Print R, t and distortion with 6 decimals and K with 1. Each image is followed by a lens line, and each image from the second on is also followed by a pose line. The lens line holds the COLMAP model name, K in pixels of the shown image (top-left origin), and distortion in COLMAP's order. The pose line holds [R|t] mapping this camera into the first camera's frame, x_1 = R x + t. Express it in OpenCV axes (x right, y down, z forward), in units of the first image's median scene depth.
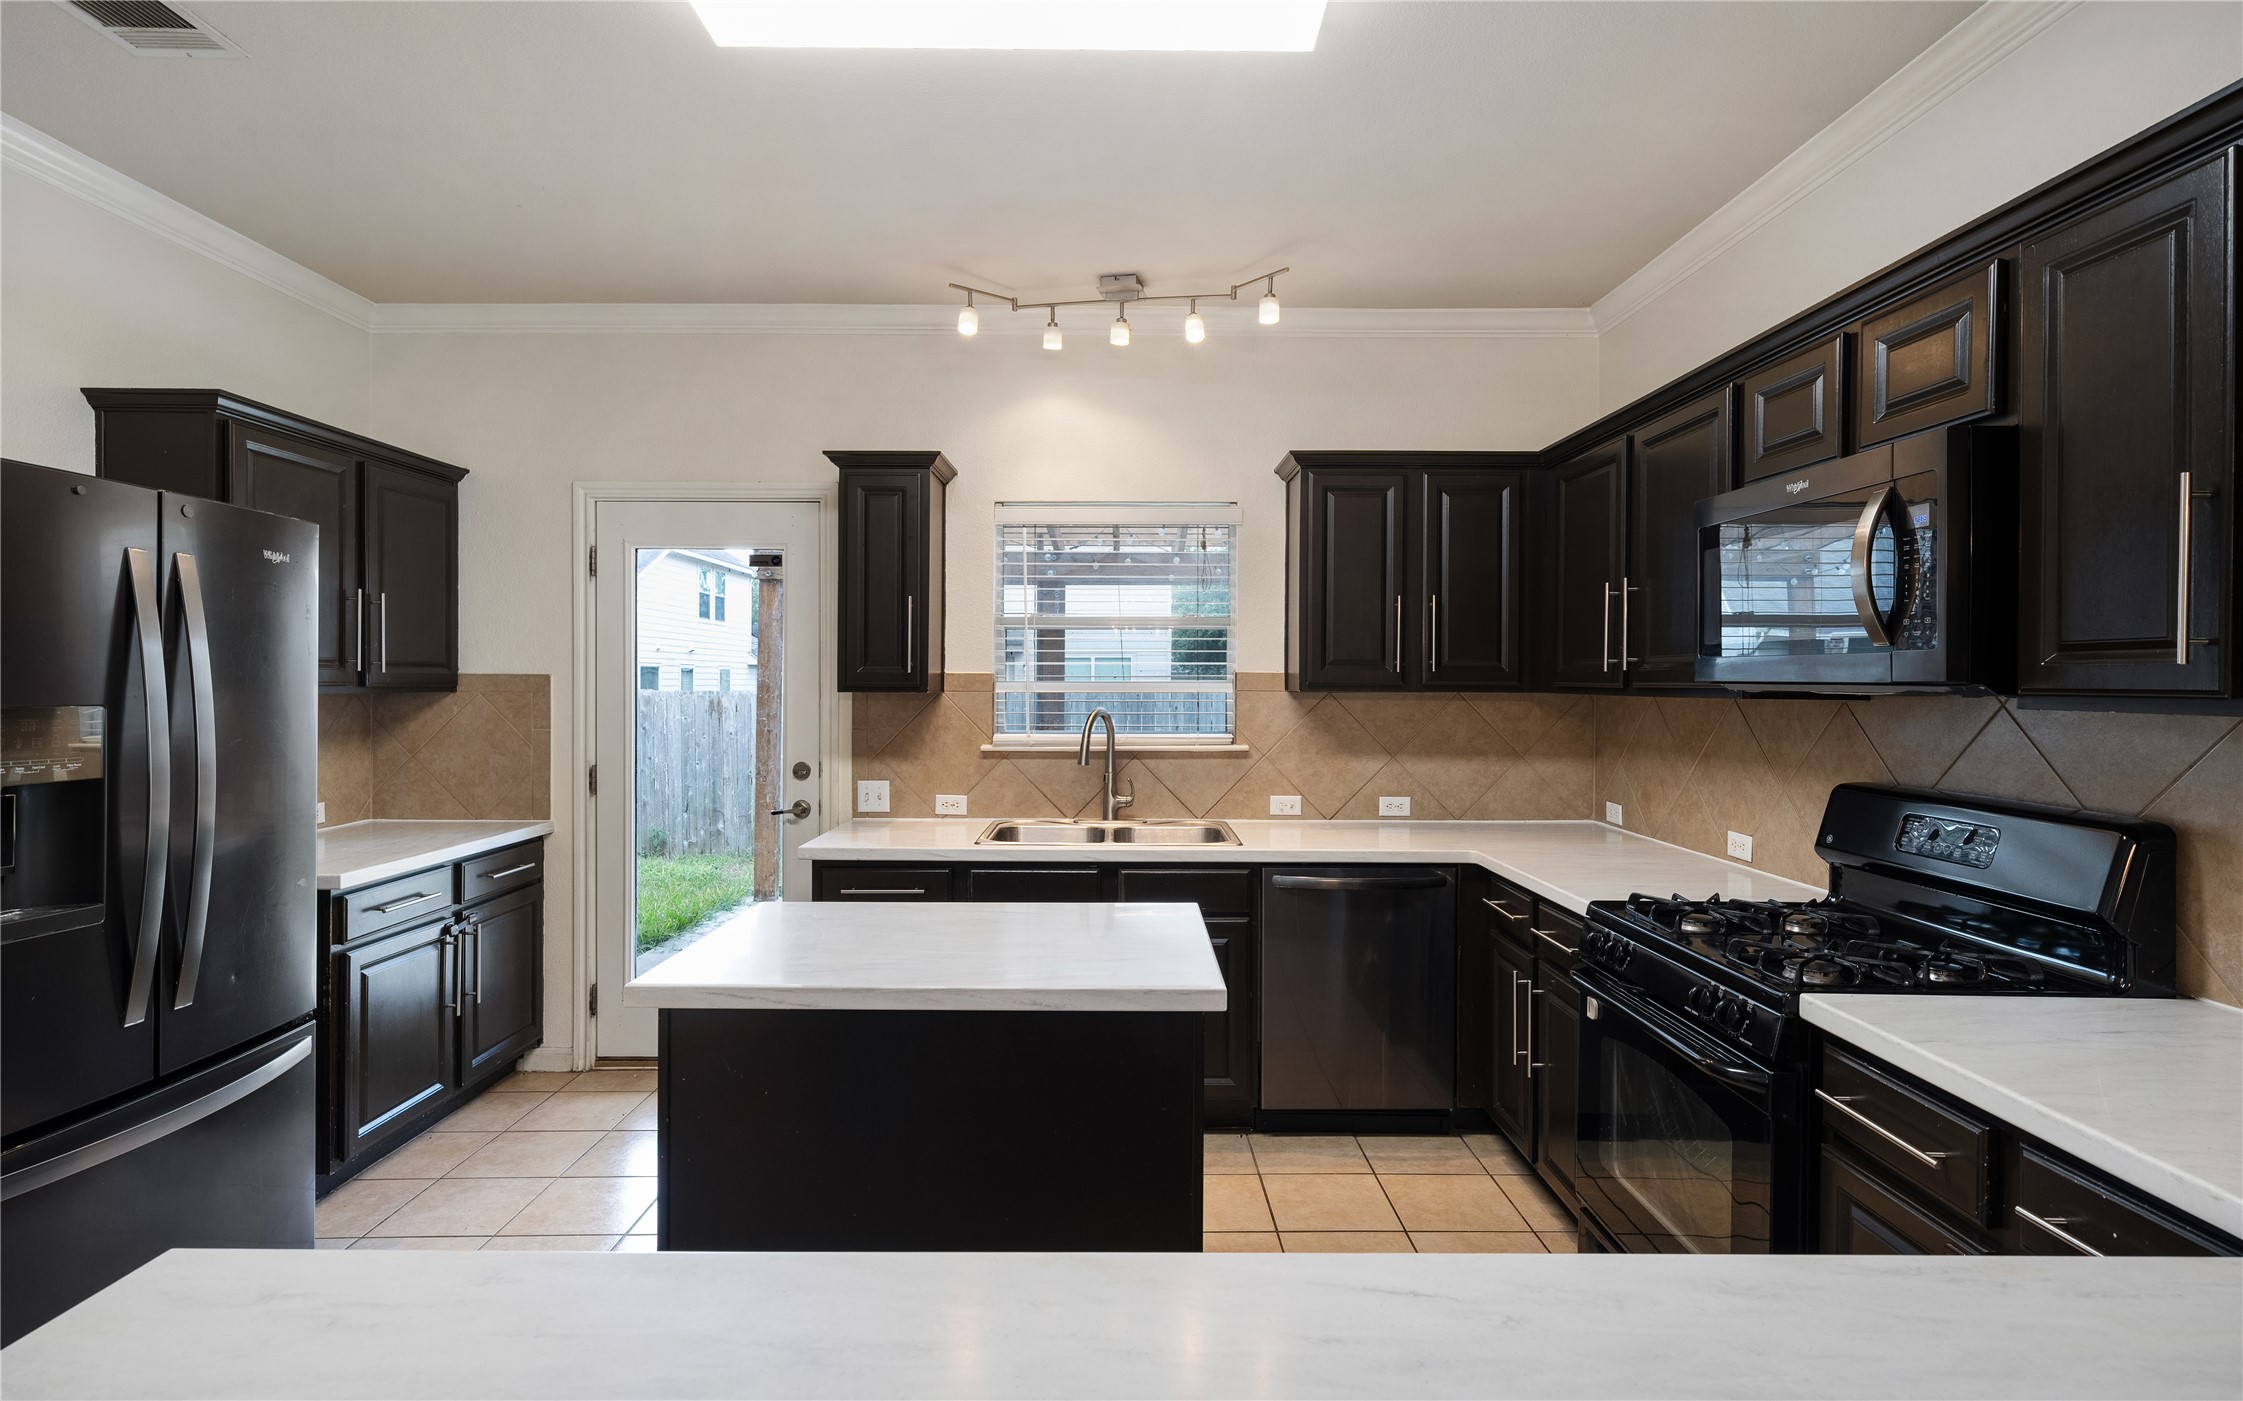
lens RADIAL K [[1127.5, 0, 1121.5], [0, 1127.5, 700.5], [0, 0, 1]] dist [-0.000176, 0.000000]
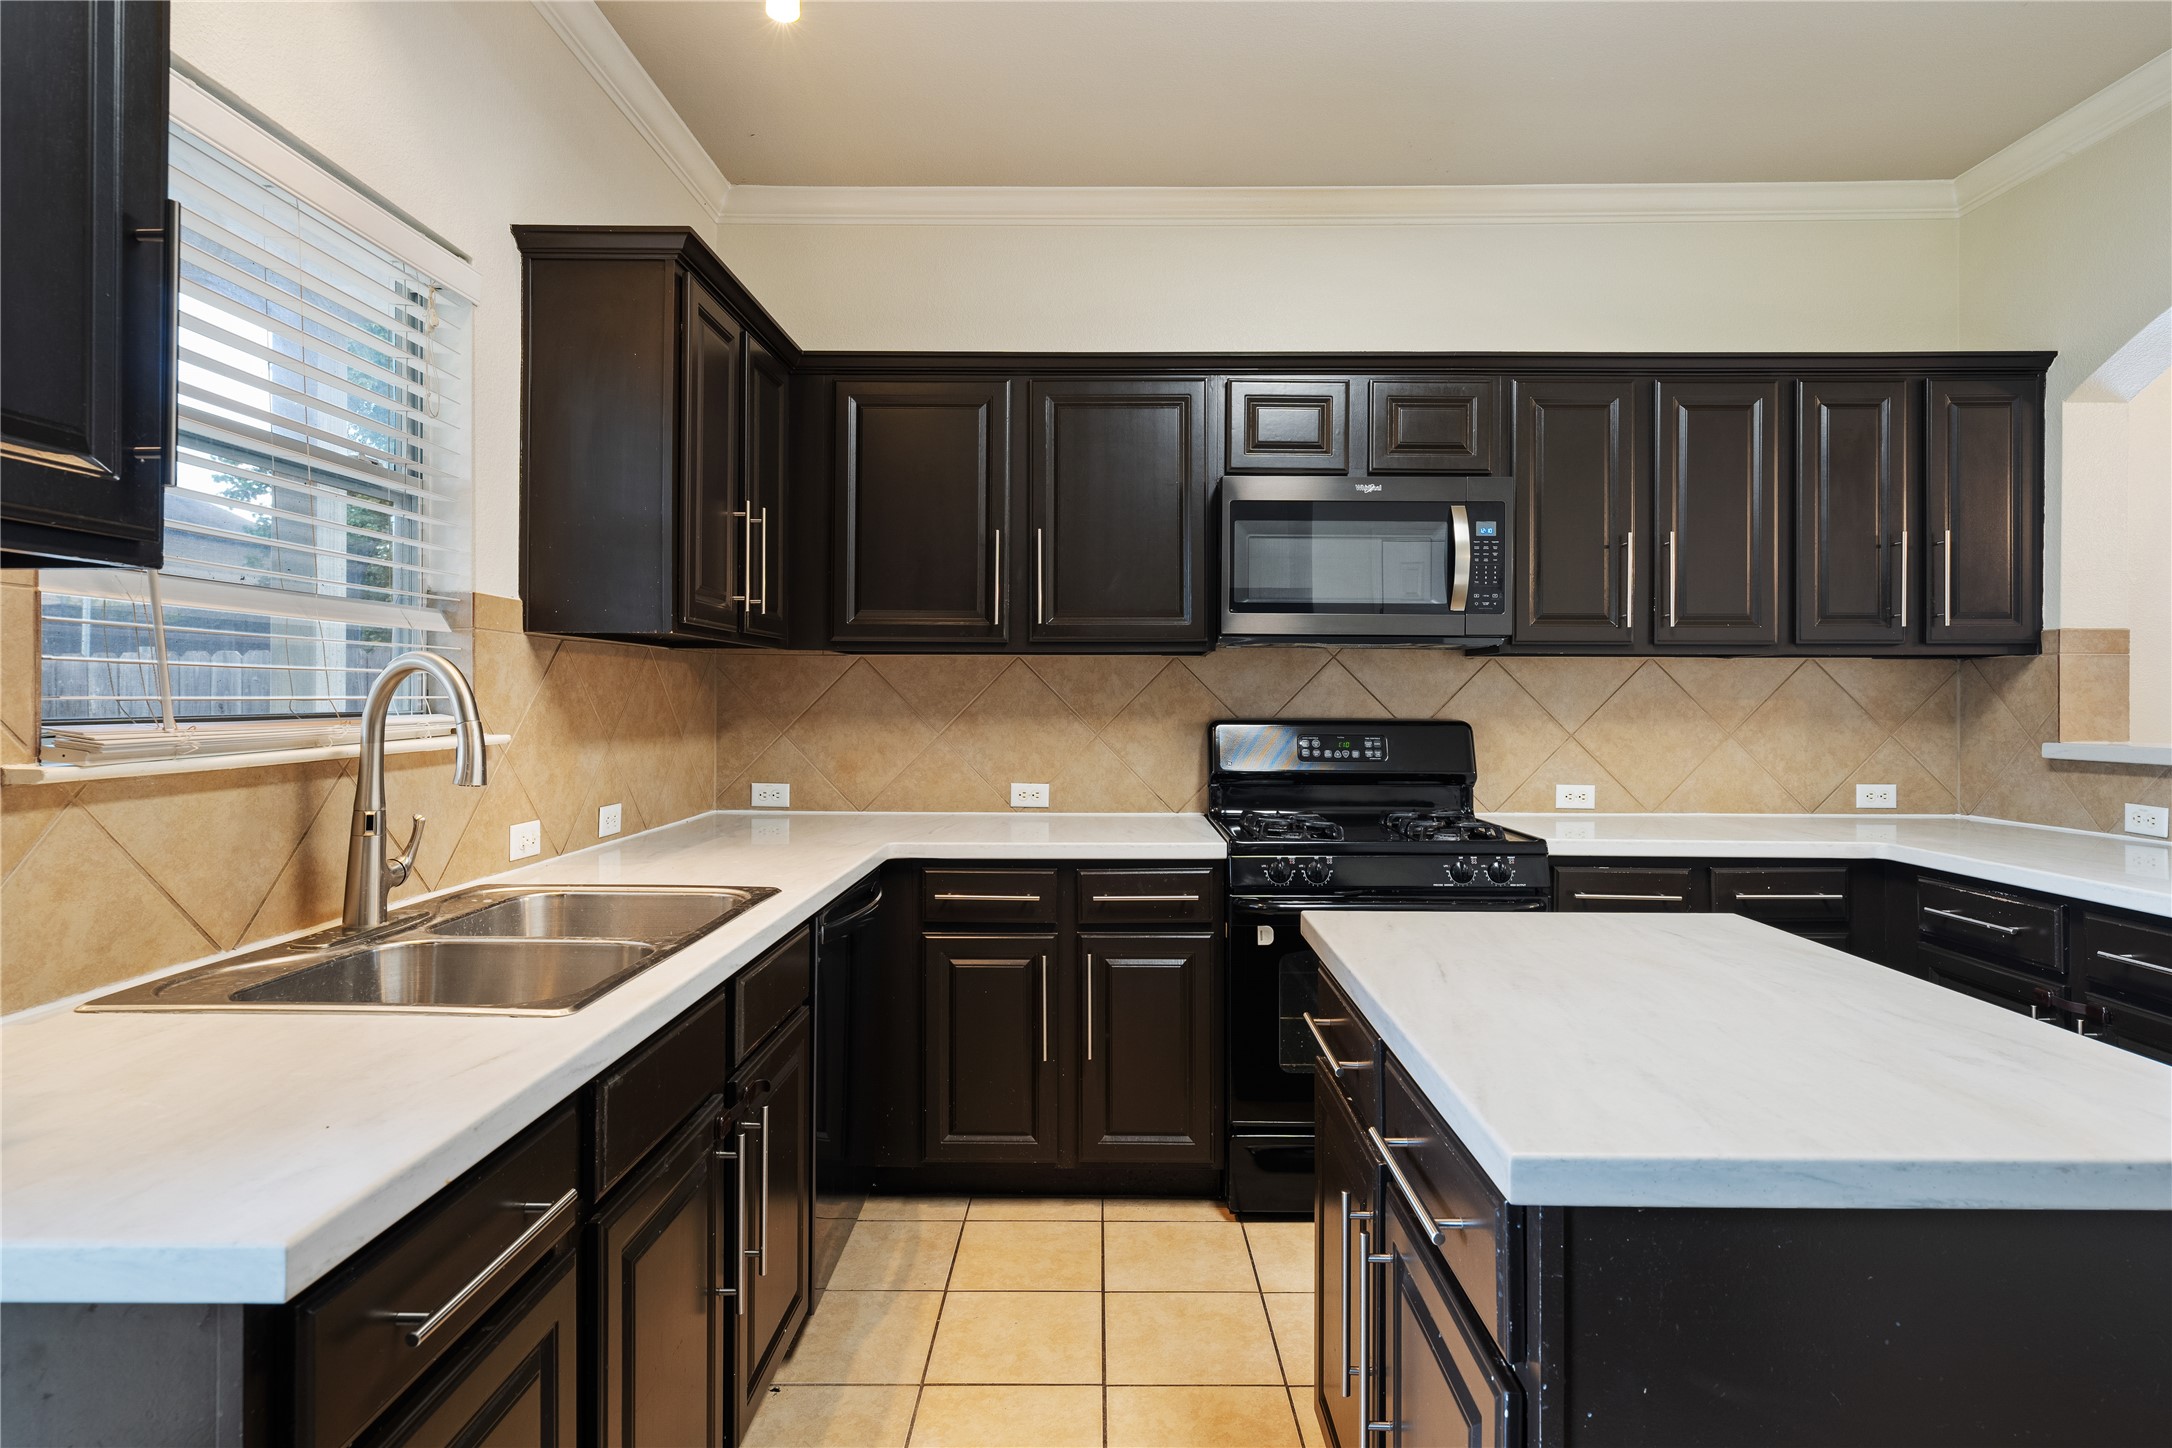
lens RADIAL K [[1167.7, 0, 1091.6], [0, 1167.7, 700.4], [0, 0, 1]] dist [0.041414, 0.000125]
pose [[0.015578, -0.008104, 0.999846, -0.523065], [0.017301, 0.999820, 0.007834, 0.029743], [-0.999729, 0.017176, 0.015715, 0.858637]]
